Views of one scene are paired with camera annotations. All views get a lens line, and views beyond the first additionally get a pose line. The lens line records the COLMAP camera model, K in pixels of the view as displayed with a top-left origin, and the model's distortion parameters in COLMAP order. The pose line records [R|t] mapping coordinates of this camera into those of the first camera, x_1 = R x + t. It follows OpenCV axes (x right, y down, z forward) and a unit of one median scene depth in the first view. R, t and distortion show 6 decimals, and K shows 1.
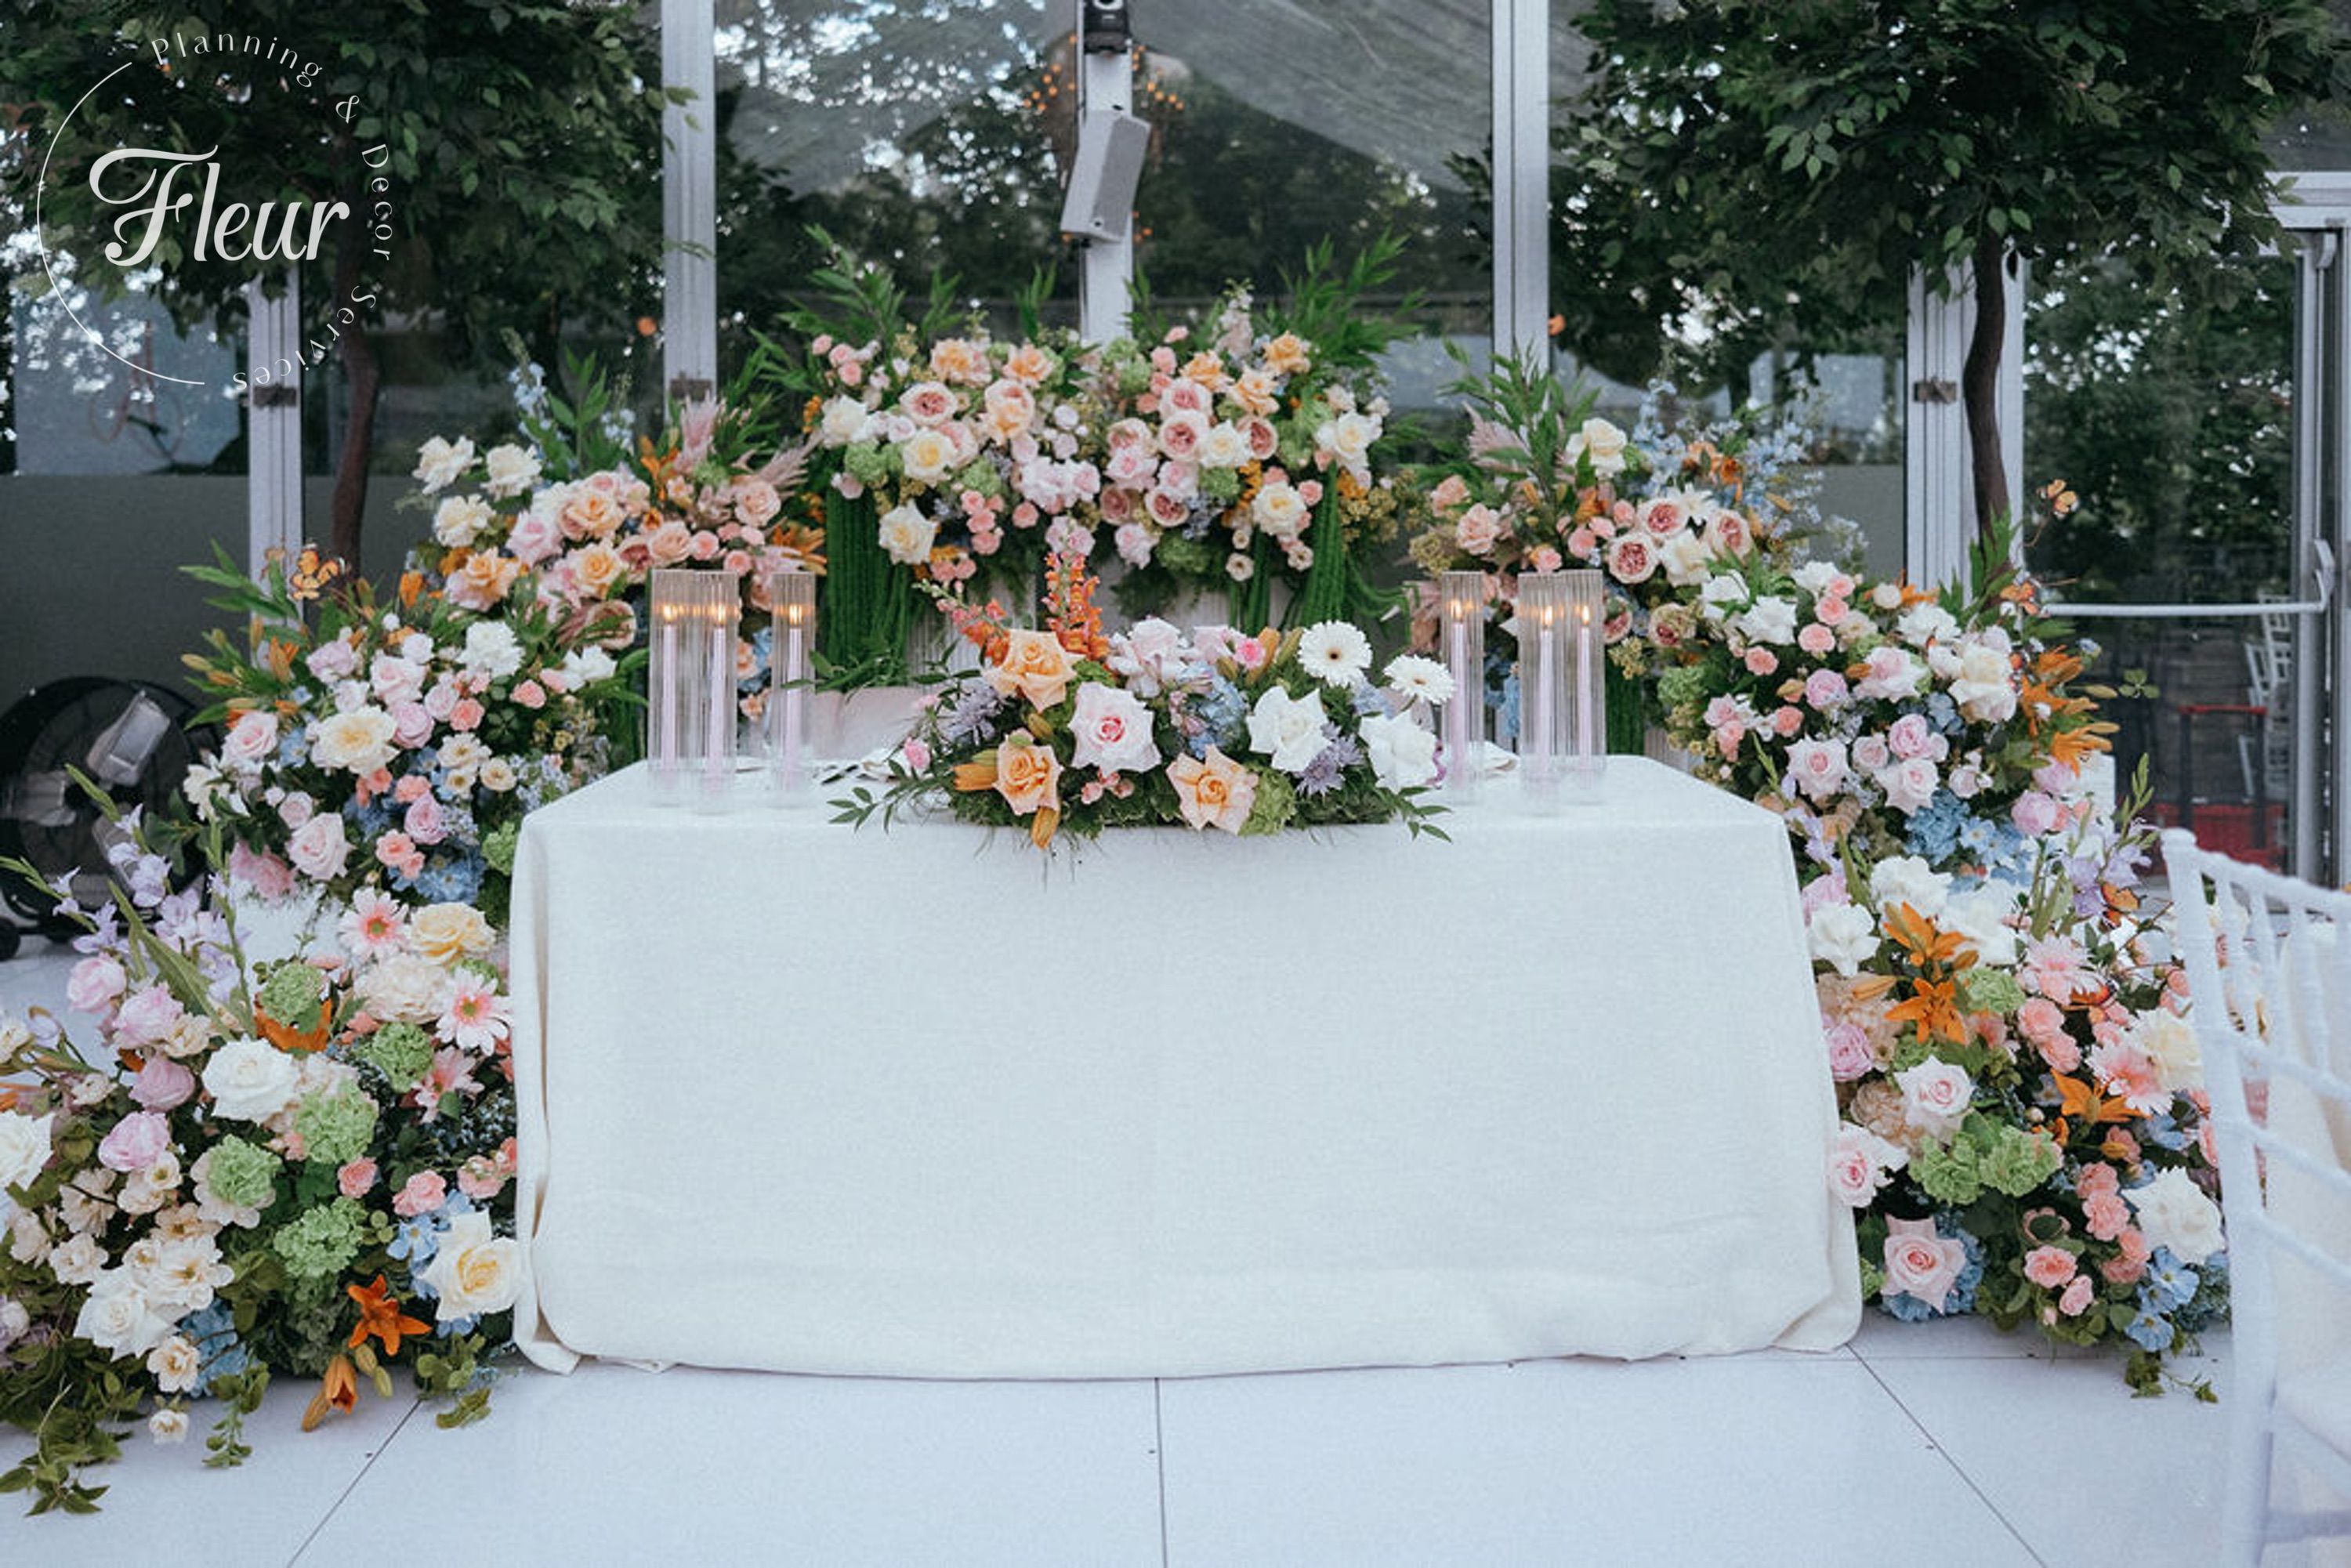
lens RADIAL K [[1879.7, 0, 1175.5], [0, 1879.7, 784.0], [0, 0, 1]] dist [-0.004591, -0.000747]
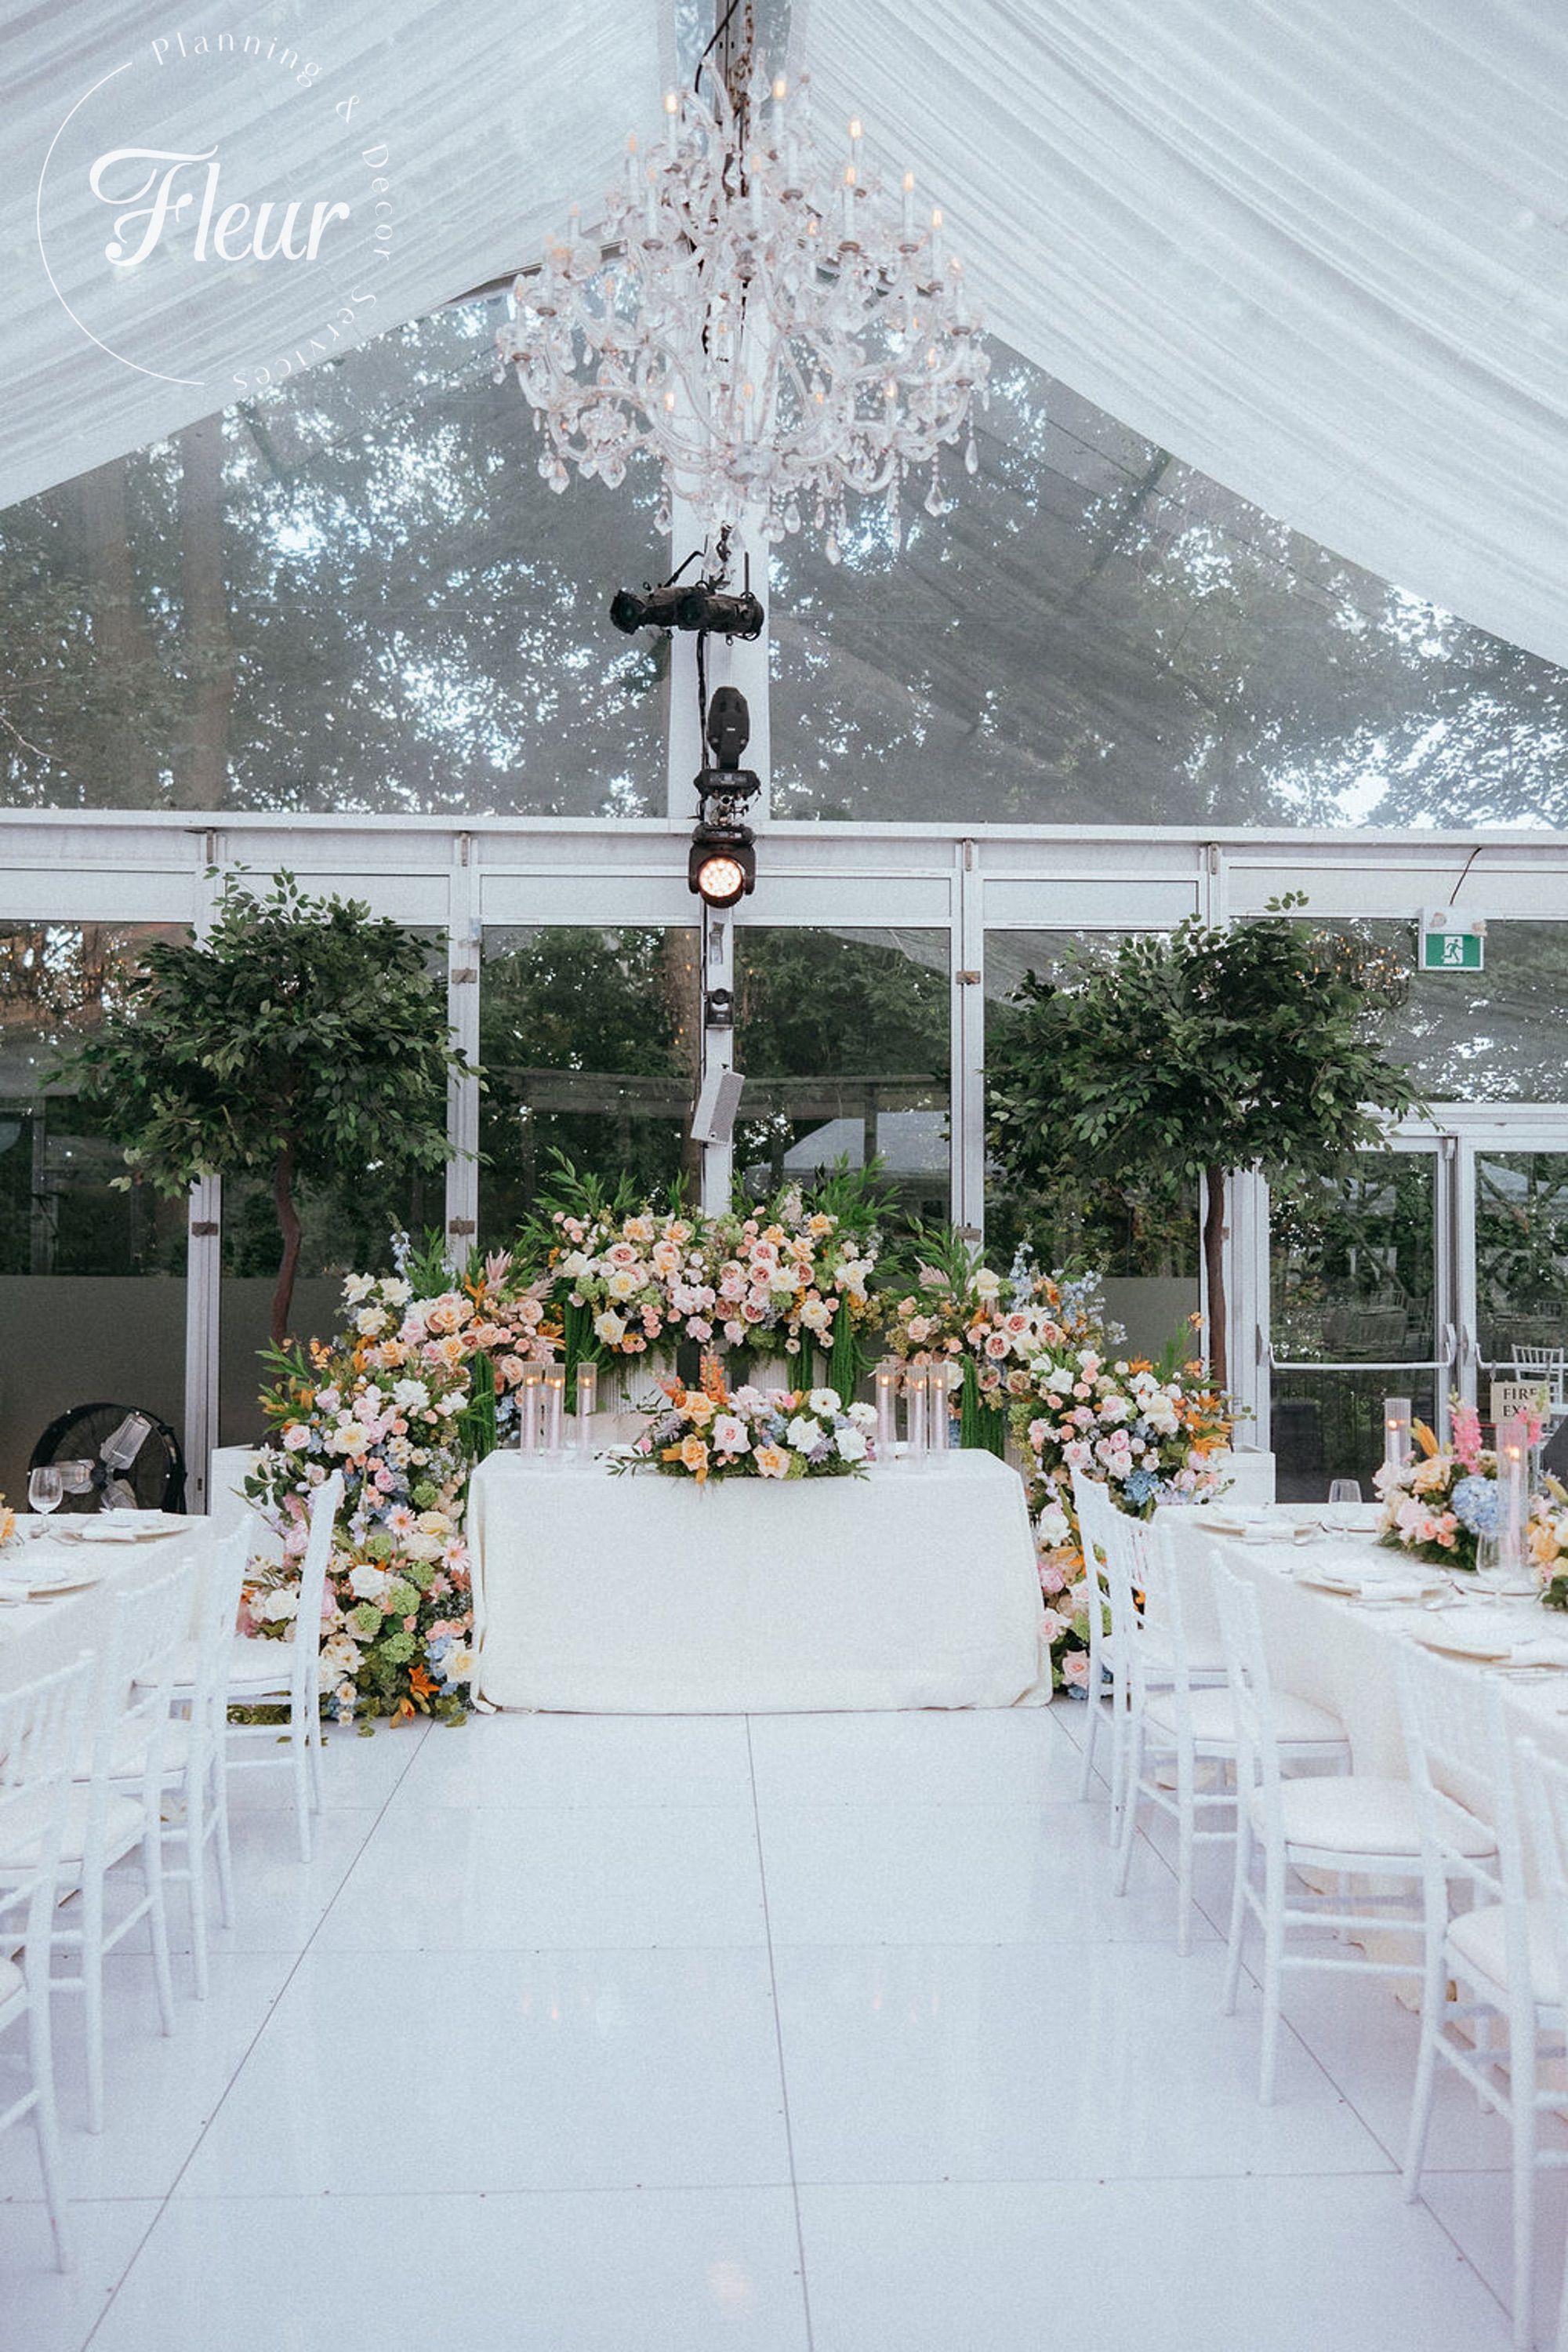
lens RADIAL K [[1880.6, 0, 784.0], [0, 1880.6, 1176.0], [0, 0, 1]] dist [-0.004591, -0.000747]
pose [[0.999892, 0.005533, 0.013641, 0.000103], [-0.003148, 0.985604, -0.169043, 0.031316], [-0.014380, 0.168981, 0.985514, -0.868245]]
